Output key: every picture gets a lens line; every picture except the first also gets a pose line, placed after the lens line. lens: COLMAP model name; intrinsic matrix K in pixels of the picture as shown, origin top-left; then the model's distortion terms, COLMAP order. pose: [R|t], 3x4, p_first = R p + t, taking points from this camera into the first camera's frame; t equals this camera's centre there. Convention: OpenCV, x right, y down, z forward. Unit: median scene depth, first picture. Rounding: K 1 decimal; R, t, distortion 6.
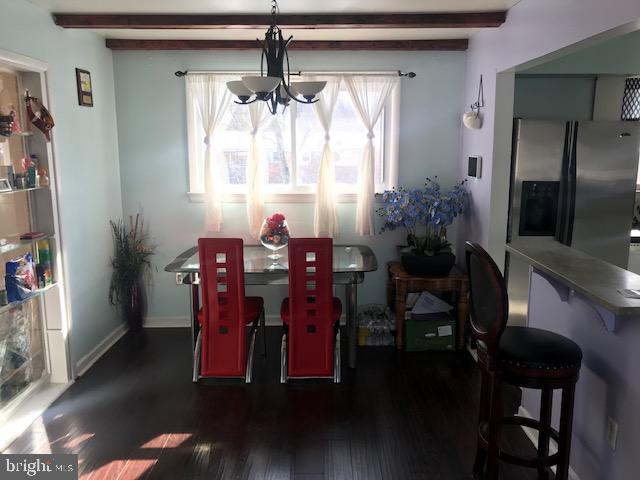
lens RADIAL K [[529.1, 0, 324.0], [0, 529.1, 240.2], [0, 0, 1]] dist [0.016127, 0.000143]
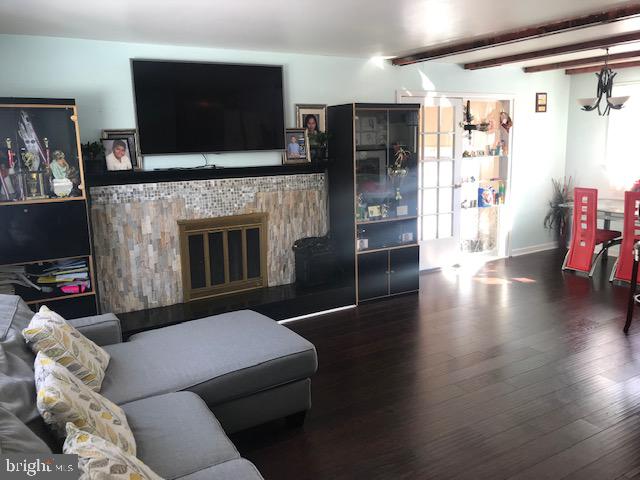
lens RADIAL K [[529.1, 0, 322.2], [0, 529.1, 239.3], [0, 0, 1]] dist [0.016127, 0.000143]
pose [[0.499568, 0.152198, -0.852800, 0.885492], [-0.125081, 0.986802, 0.102842, 0.092804], [0.857197, 0.055292, 0.512012, -0.610928]]
